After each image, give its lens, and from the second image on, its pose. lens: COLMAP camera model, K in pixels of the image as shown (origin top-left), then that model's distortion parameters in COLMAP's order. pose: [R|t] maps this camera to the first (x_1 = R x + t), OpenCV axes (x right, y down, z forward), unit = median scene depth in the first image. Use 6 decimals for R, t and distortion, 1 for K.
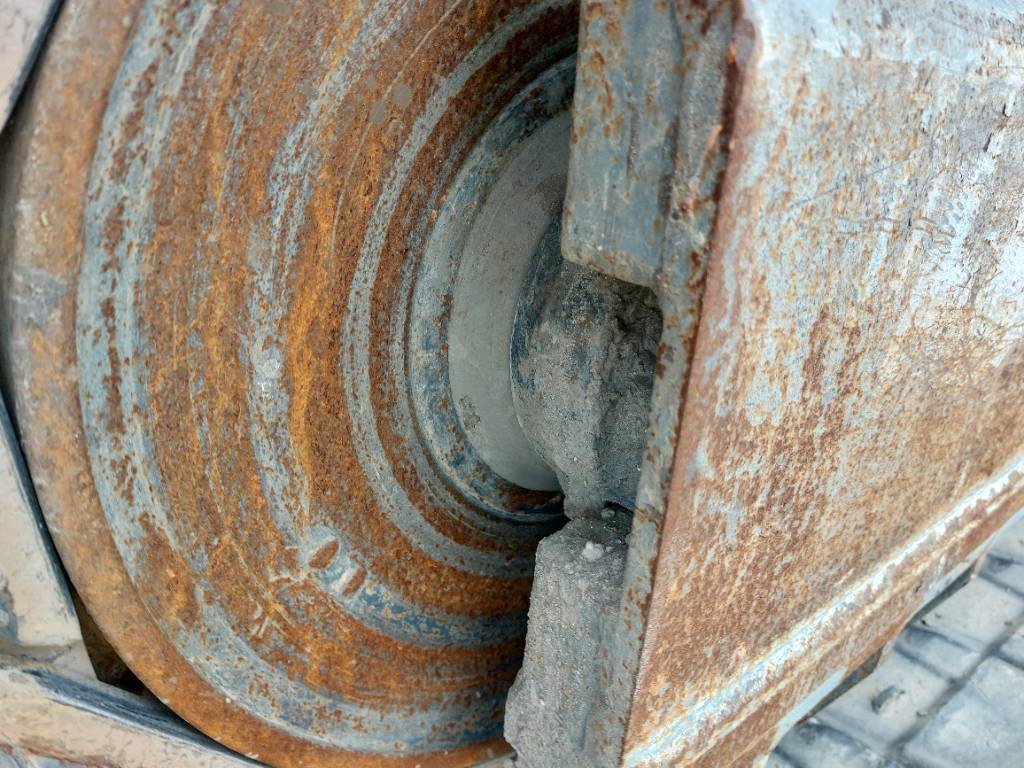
lens RADIAL K [[735.2, 0, 507.6], [0, 735.2, 386.4], [0, 0, 1]] dist [0.063993, -0.060734]
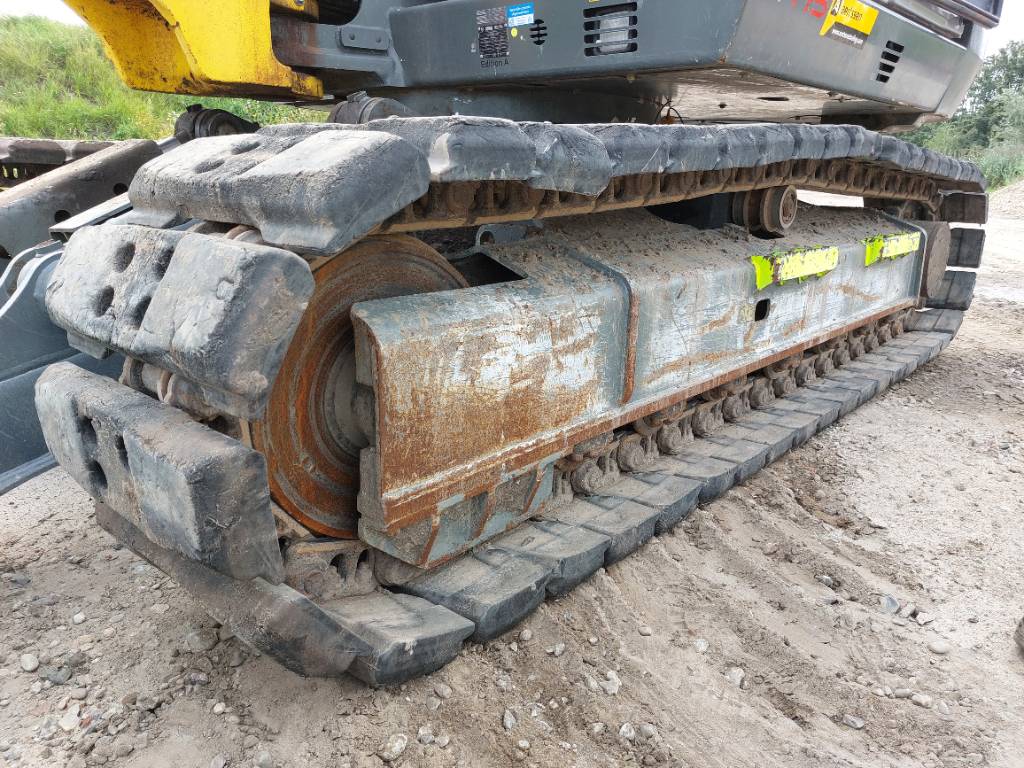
lens RADIAL K [[735.2, 0, 515.0], [0, 735.2, 380.3], [0, 0, 1]] dist [0.063993, -0.060734]
pose [[0.986769, -0.079901, 0.141076, 0.344343], [0.099686, 0.985226, -0.139260, 0.485572], [-0.127865, 0.151481, 0.980155, -3.186170]]
